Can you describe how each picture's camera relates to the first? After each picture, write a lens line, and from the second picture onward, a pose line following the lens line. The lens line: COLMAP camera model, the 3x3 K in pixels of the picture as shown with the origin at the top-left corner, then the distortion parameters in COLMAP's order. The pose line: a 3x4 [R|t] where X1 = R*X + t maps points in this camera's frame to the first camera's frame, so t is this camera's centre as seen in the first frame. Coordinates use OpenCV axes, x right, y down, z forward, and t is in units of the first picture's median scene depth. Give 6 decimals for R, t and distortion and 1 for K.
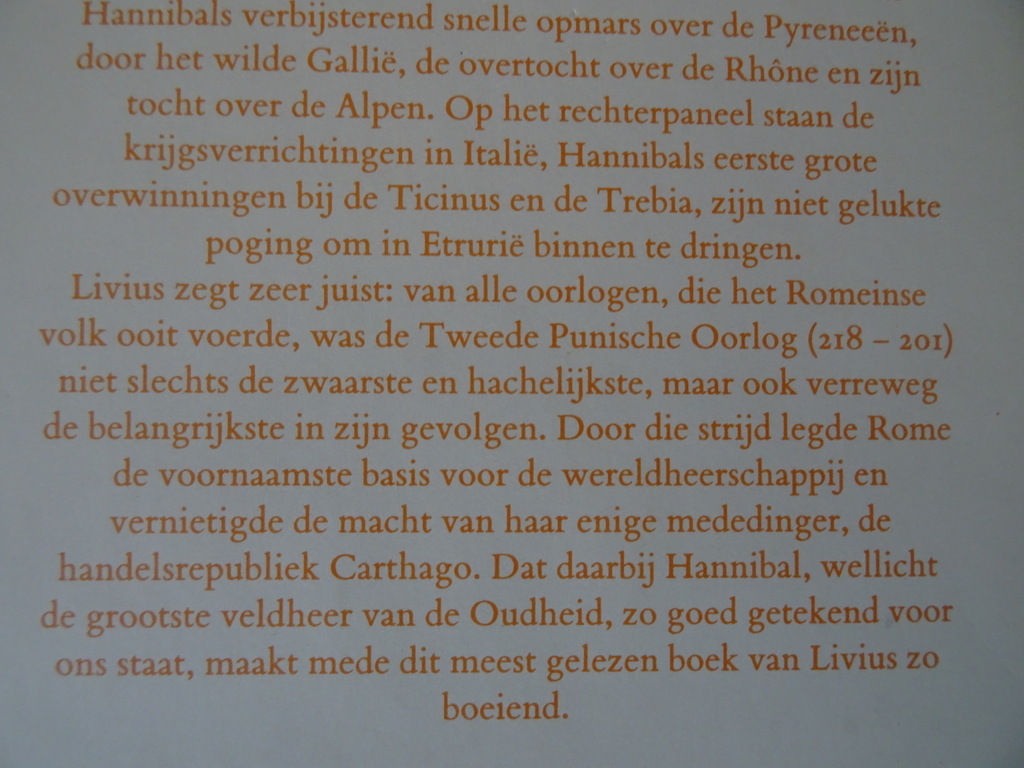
lens RADIAL K [[734.7, 0, 512.0], [0, 734.7, 384.0], [0, 0, 1]] dist [-0.005534, -0.037900]
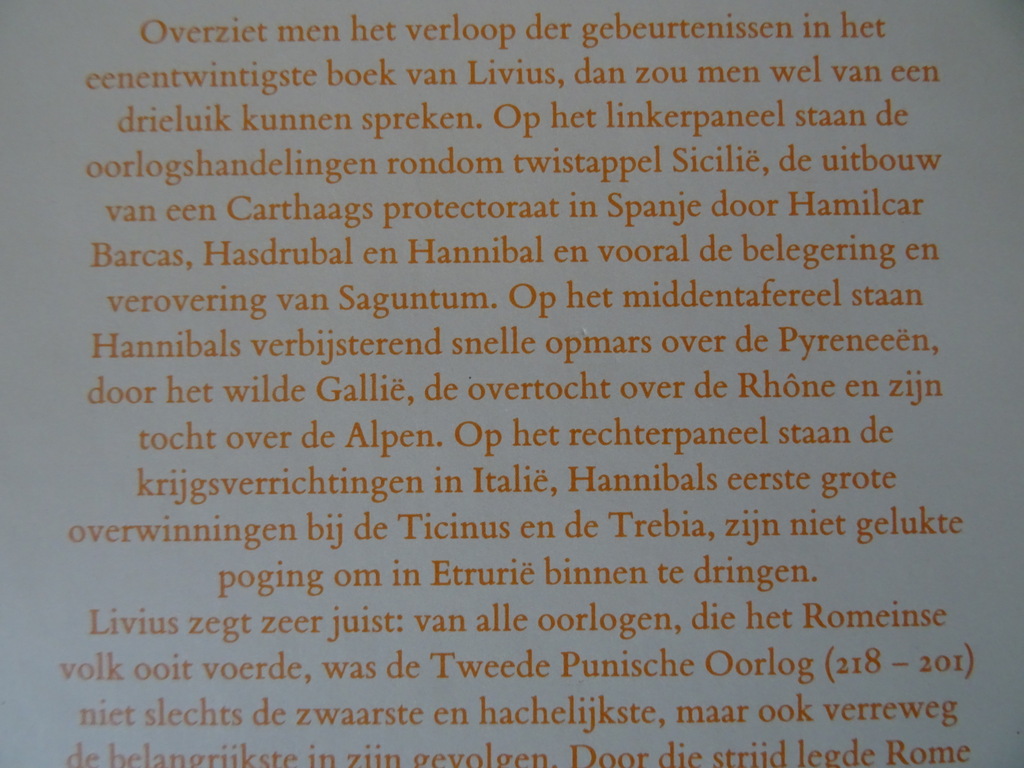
lens RADIAL K [[734.7, 0, 512.0], [0, 734.7, 384.0], [0, 0, 1]] dist [-0.005534, -0.037900]
pose [[0.999326, -0.008383, -0.035742, 0.023458], [0.008093, 0.999933, -0.008268, -0.435113], [0.035809, 0.007973, 0.999327, 0.005316]]
